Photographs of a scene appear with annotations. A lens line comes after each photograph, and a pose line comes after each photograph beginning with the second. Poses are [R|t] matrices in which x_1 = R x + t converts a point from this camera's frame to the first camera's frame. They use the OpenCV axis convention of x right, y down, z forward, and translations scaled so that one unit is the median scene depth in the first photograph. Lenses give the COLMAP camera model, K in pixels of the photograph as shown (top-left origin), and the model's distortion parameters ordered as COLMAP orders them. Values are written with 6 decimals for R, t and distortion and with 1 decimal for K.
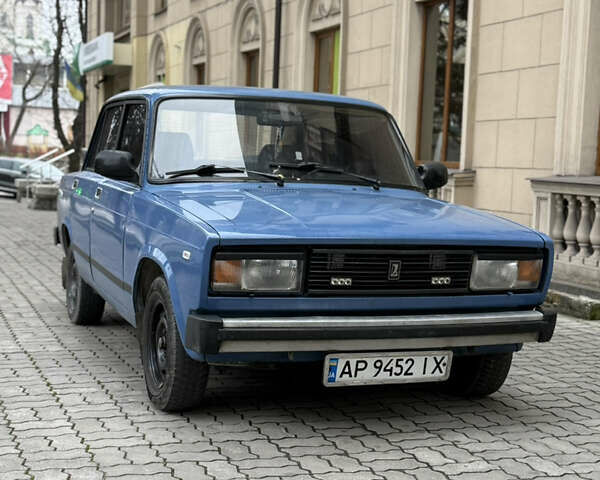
lens RADIAL K [[1061.1, 0, 300.2], [0, 1061.1, 242.4], [0, 0, 1]] dist [0.143416, 0.000000]
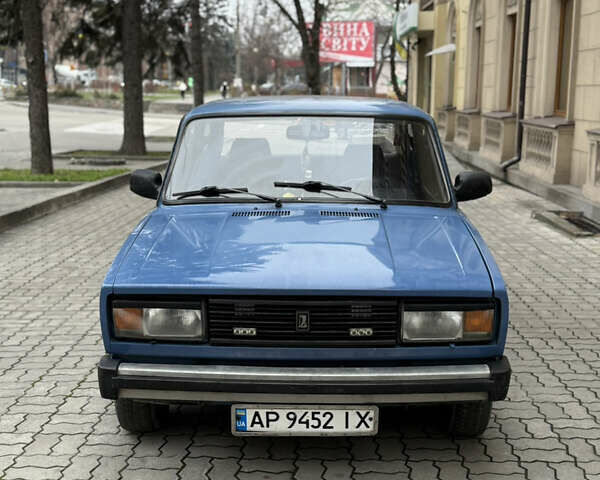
lens RADIAL K [[852.3, 0, 296.3], [0, 852.3, 238.7], [0, 0, 1]] dist [0.128777, 0.000000]
pose [[0.927024, 0.030335, -0.373772, 0.352270], [0.002297, 0.996245, 0.086551, -0.108732], [0.374994, -0.081094, 0.923473, 0.294755]]
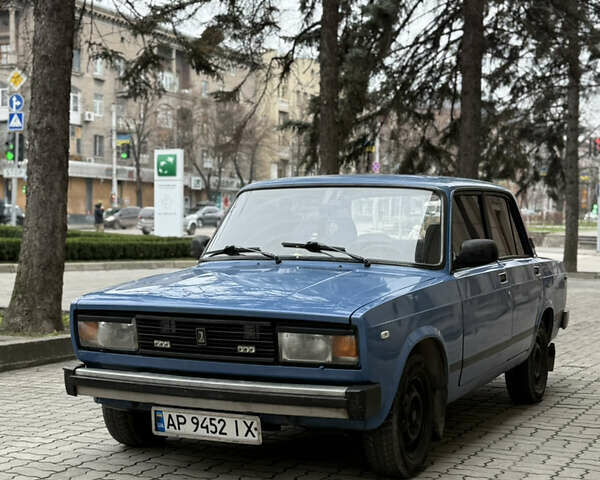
lens RADIAL K [[1061.1, 0, 300.2], [0, 1061.1, 239.3], [0, 0, 1]] dist [0.143416, 0.000000]
pose [[0.683928, -0.019562, -0.729287, 0.952407], [-0.040486, 0.997082, -0.064712, -0.007914], [0.728425, 0.073784, 0.681141, 0.291286]]
